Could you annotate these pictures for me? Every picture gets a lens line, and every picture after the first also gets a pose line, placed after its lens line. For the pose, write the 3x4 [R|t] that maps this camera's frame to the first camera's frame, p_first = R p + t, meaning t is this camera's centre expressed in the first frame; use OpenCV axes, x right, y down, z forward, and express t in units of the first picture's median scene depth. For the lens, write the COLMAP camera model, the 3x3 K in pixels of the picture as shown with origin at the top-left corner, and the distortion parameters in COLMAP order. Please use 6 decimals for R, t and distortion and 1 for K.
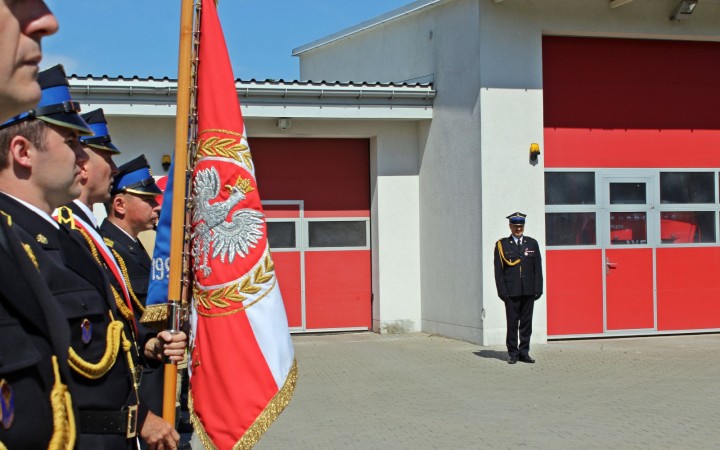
lens RADIAL K [[1210.0, 0, 360.0], [0, 1210.0, 225.0], [0, 0, 1]] dist [-0.056127, -0.071208]
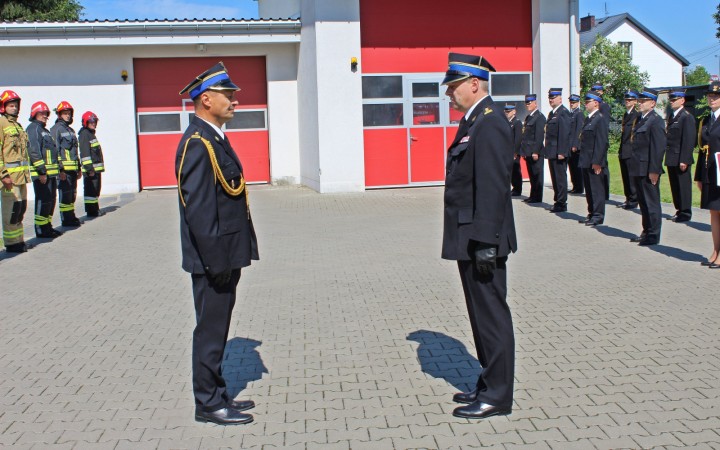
lens RADIAL K [[795.3, 0, 356.0], [0, 795.3, 208.6], [0, 0, 1]] dist [-0.102883, 0.028566]
pose [[0.998199, -0.007252, -0.059556, 0.194613], [0.014478, 0.992448, 0.121810, -0.001763], [0.058223, -0.122452, 0.990765, 0.011587]]
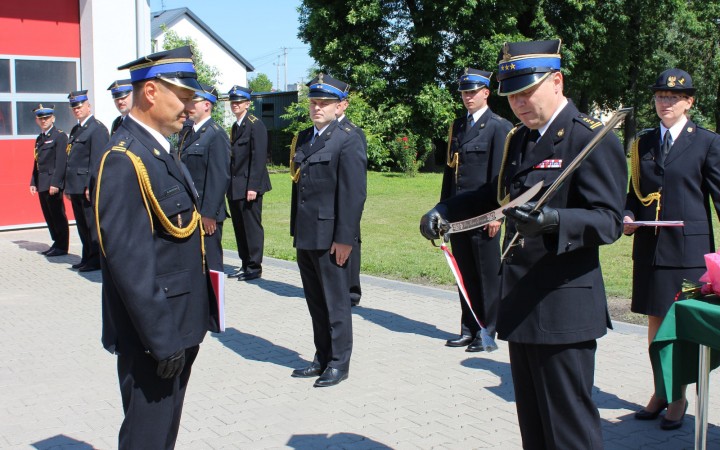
lens RADIAL K [[876.5, 0, 360.0], [0, 876.5, 225.0], [0, 0, 1]] dist [-0.071460, -0.001174]
pose [[0.890444, -0.041421, 0.453204, 0.233691], [-0.014982, 0.992642, 0.120159, -0.000988], [-0.454847, -0.113784, 0.883271, 0.276560]]
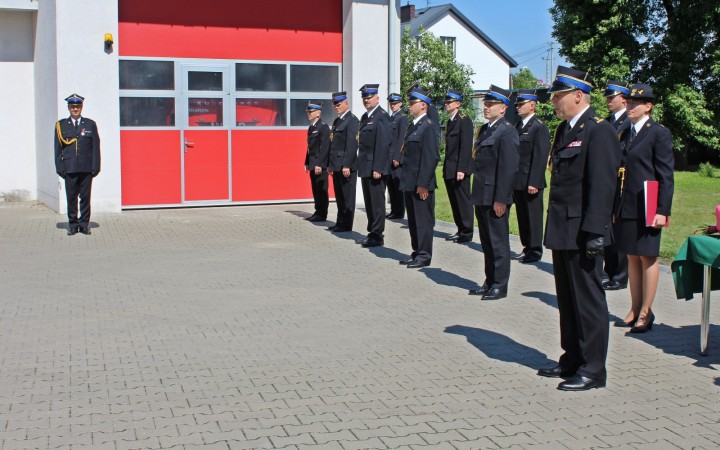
lens RADIAL K [[916.4, 0, 360.0], [0, 916.4, 225.0], [0, 0, 1]] dist [-0.070535, 0.006411]
pose [[0.983892, 0.000088, 0.178761, 0.212859], [-0.022610, 0.992030, 0.123956, -0.001816], [-0.177326, -0.126001, 0.976053, 0.115244]]
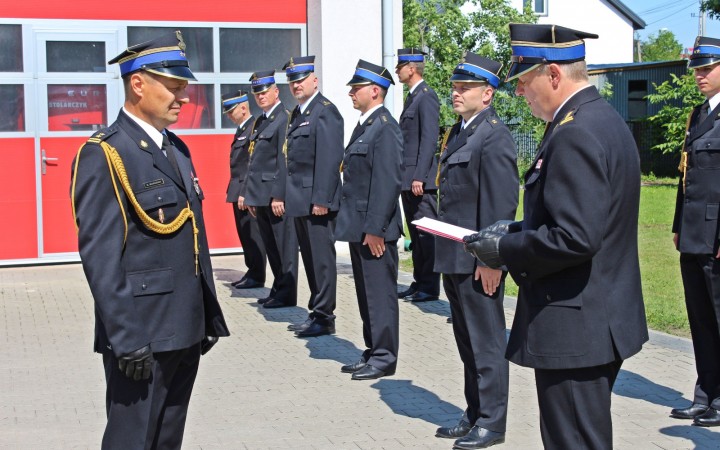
lens RADIAL K [[1379.4, 0, 360.0], [0, 1379.4, 225.0], [0, 0, 1]] dist [-0.004977, 0.158387]
pose [[0.990889, -0.005917, 0.134554, 0.278244], [-0.006334, 0.995882, 0.090442, -0.002826], [-0.134535, -0.090471, 0.986770, 0.187352]]
